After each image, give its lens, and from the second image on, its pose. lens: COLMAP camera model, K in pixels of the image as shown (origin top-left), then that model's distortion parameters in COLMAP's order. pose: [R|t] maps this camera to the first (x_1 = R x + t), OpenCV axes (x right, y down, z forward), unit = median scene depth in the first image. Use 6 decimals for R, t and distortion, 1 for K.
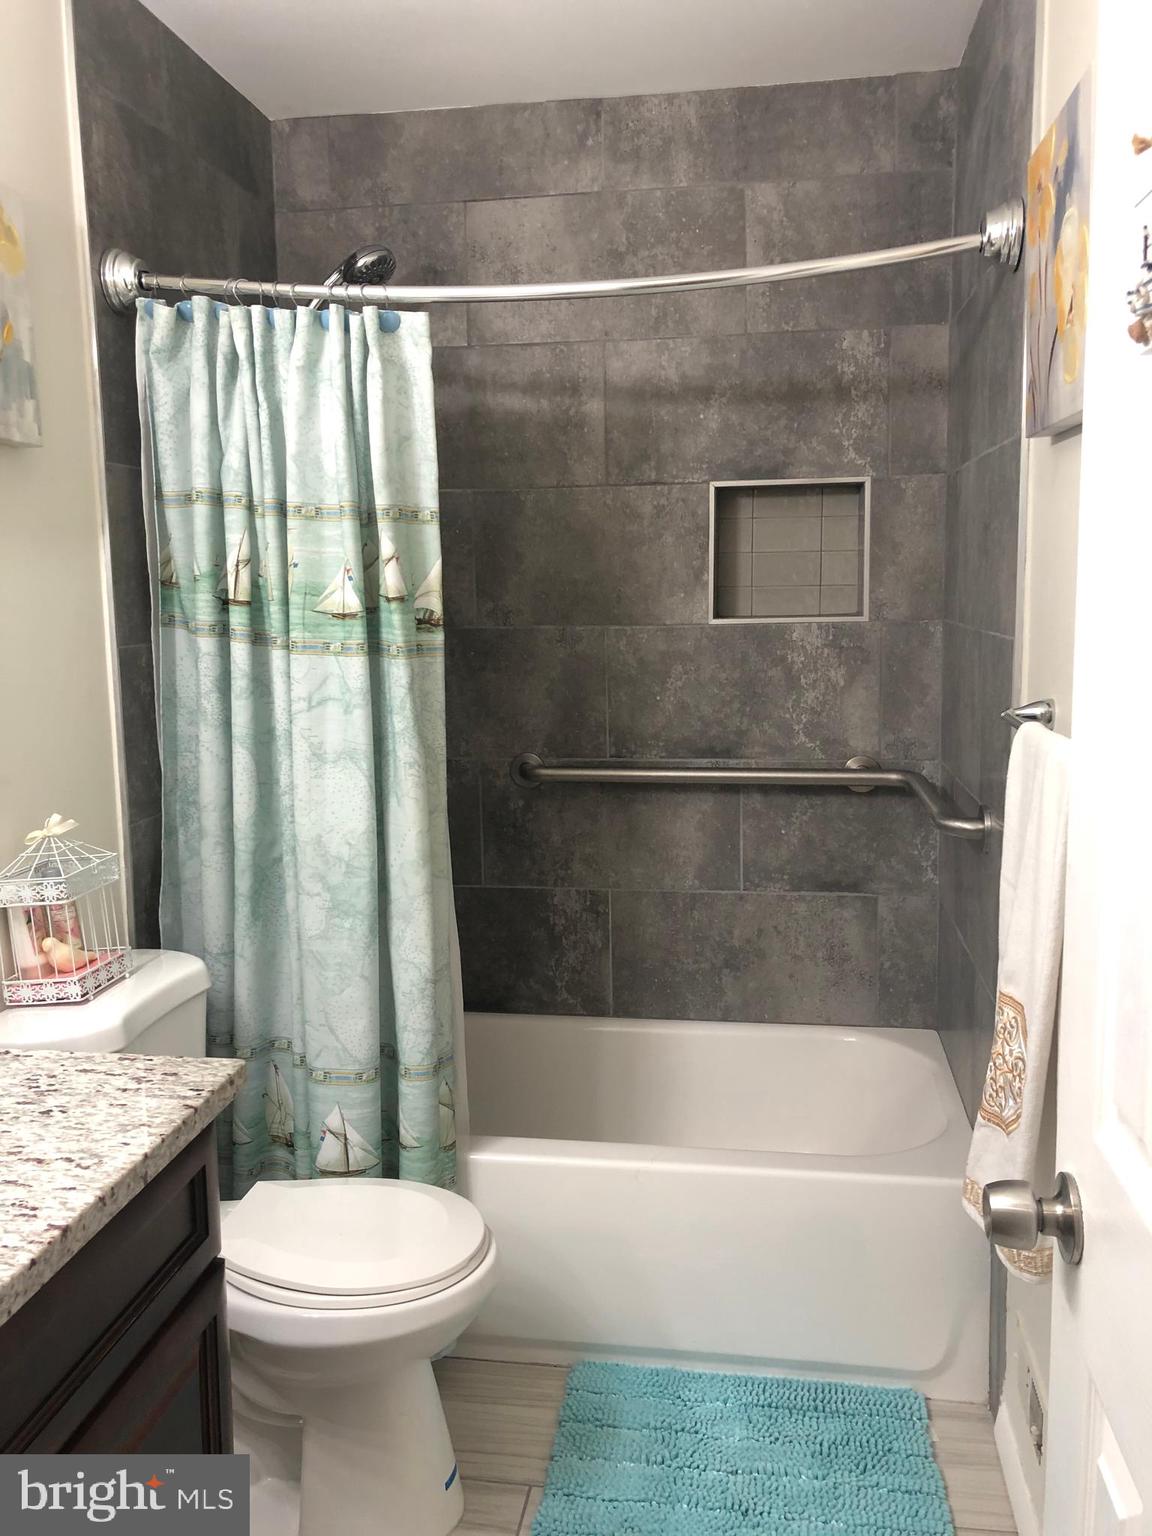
lens RADIAL K [[1269.3, 0, 569.2], [0, 1269.3, 767.6], [0, 0, 1]] dist [0.052443, -0.033915]
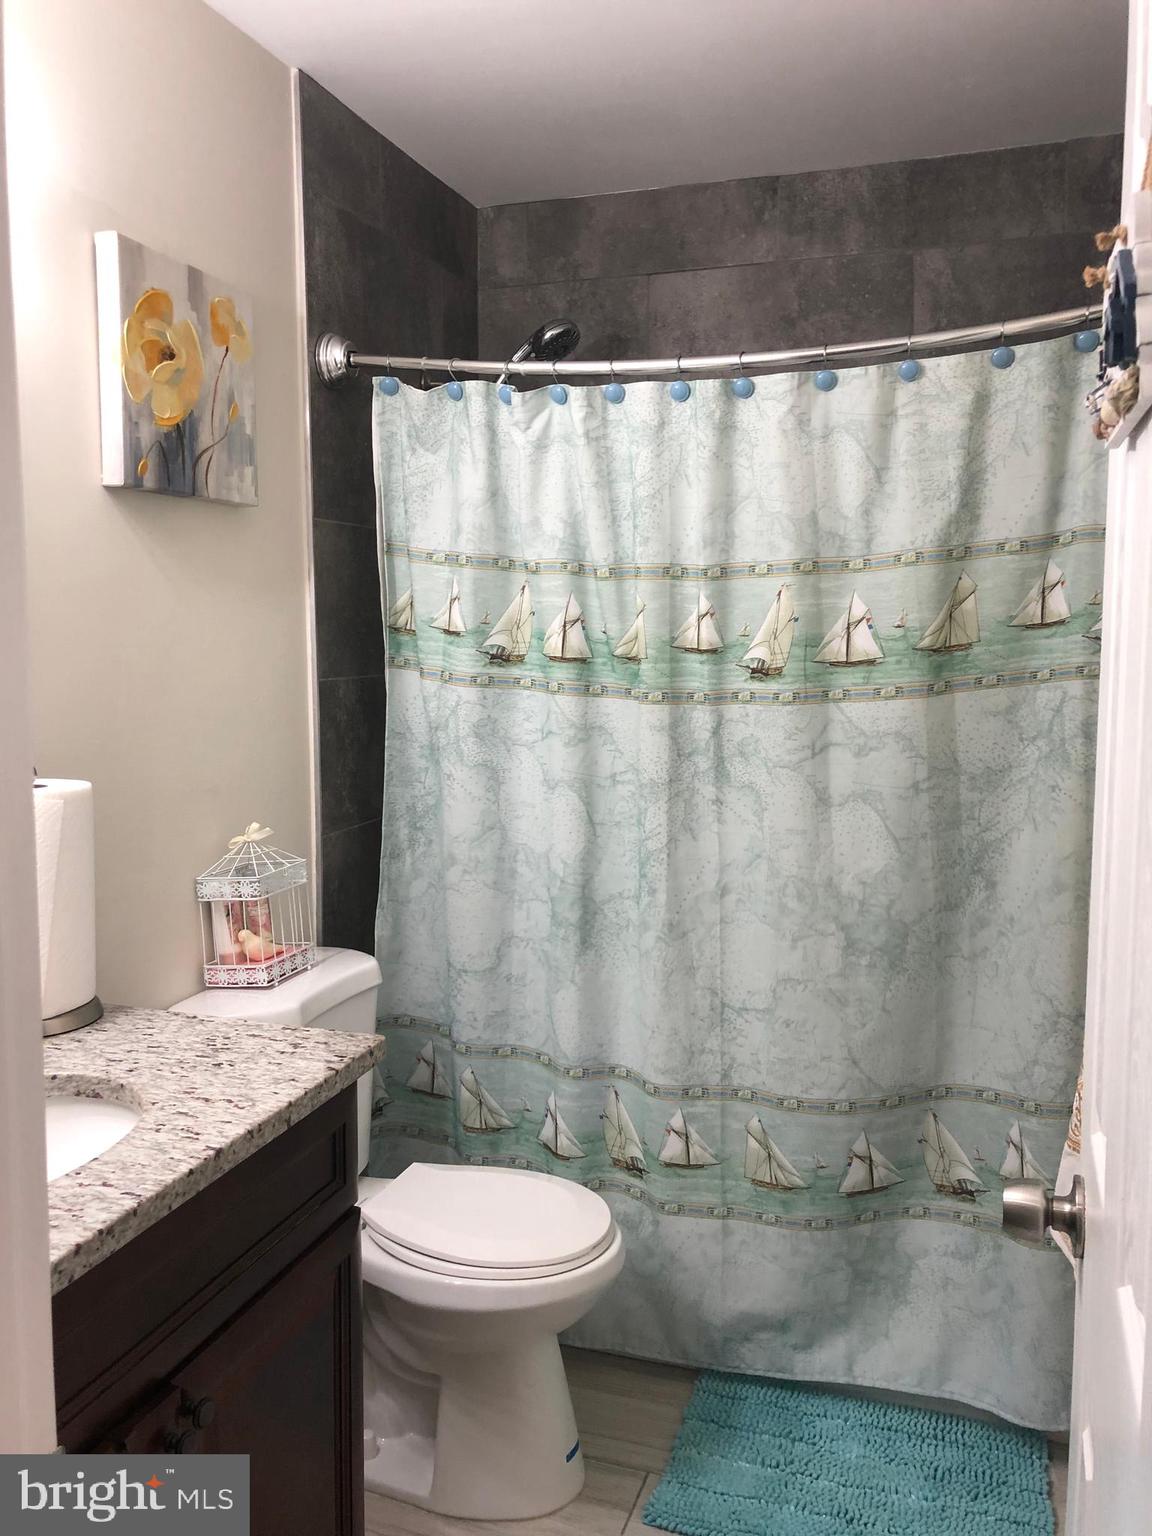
lens RADIAL K [[1269.3, 0, 577.6], [0, 1269.3, 763.6], [0, 0, 1]] dist [0.052443, -0.033915]
pose [[0.986400, 0.032574, -0.161105, 0.062522], [-0.037850, 0.998839, -0.029786, 0.005975], [0.159948, 0.035479, 0.986488, -0.078921]]
